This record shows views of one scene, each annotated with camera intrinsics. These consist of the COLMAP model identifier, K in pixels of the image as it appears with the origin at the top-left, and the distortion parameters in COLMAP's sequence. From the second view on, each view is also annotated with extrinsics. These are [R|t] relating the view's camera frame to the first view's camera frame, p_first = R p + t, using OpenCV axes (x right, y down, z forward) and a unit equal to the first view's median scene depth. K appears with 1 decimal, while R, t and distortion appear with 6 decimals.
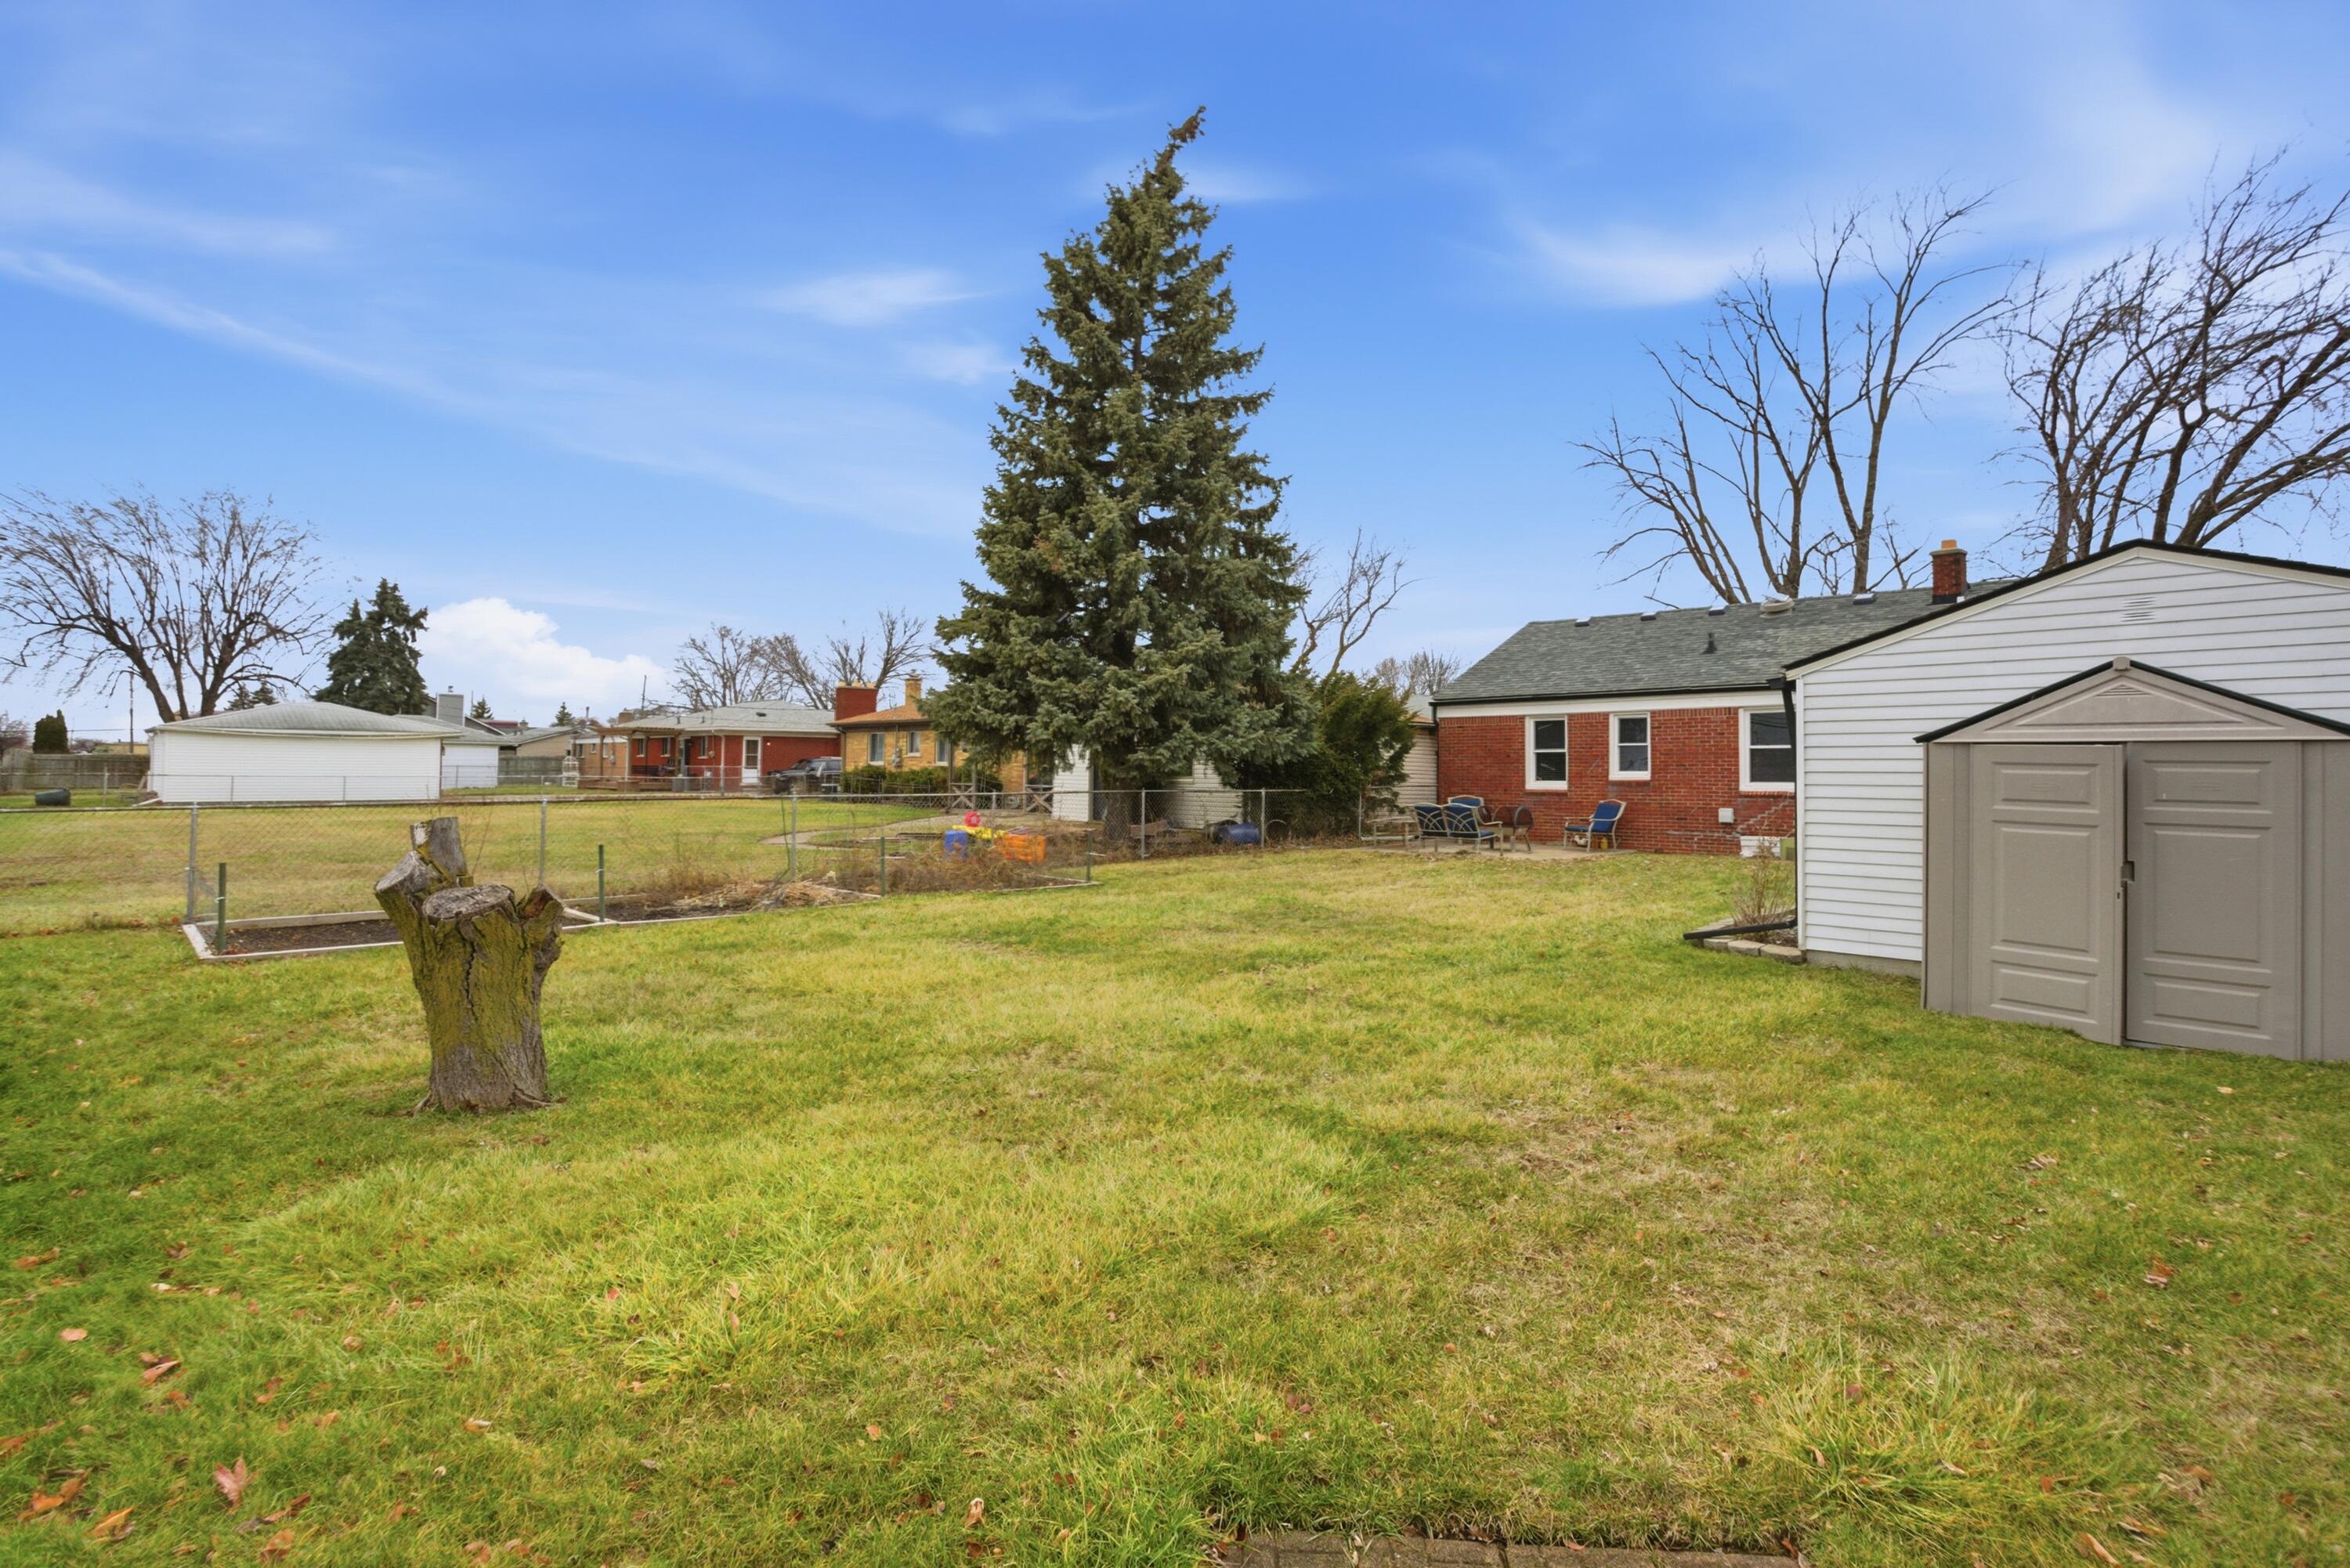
lens RADIAL K [[1158.2, 0, 1185.8], [0, 1158.2, 796.5], [0, 0, 1]] dist [-0.012766, 0.001234]
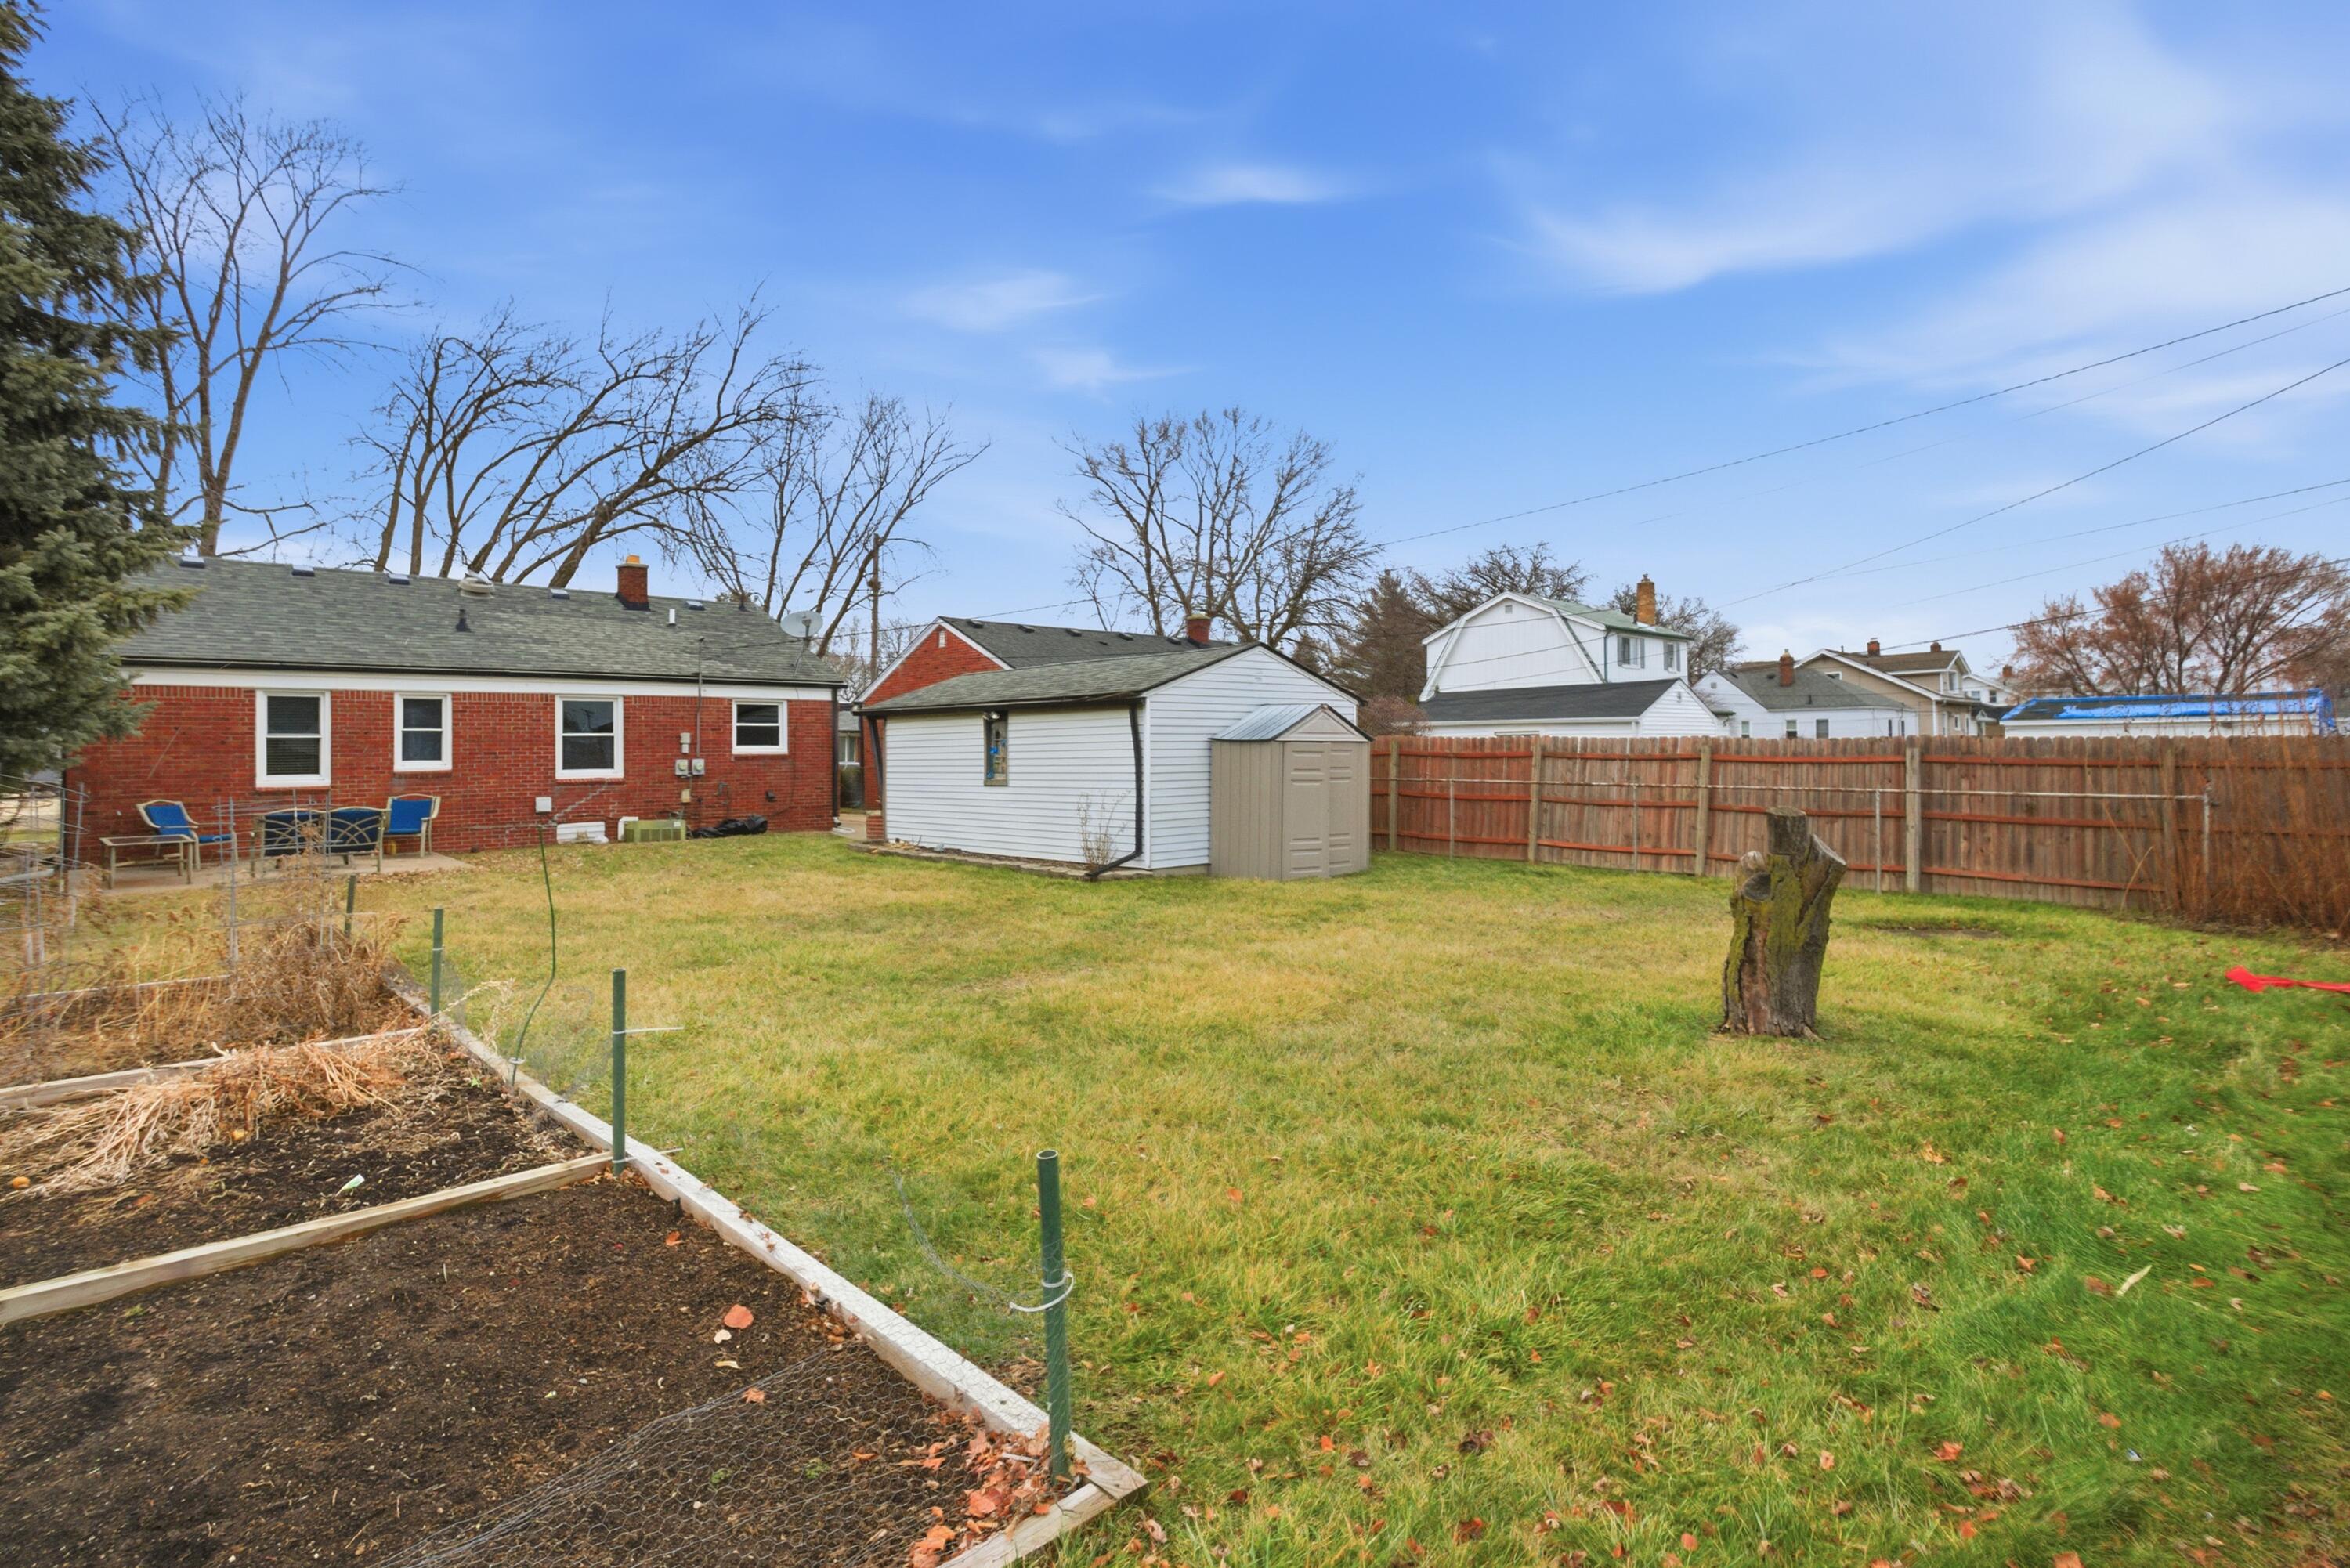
lens RADIAL K [[1166.0, 0, 1176.4], [0, 1166.0, 755.7], [0, 0, 1]] dist [-0.001808, 0.000690]
pose [[0.008733, -0.010424, 0.999908, -0.480146], [0.030583, 0.999481, 0.010153, -0.017449], [-0.999494, 0.030492, 0.009047, 0.435310]]
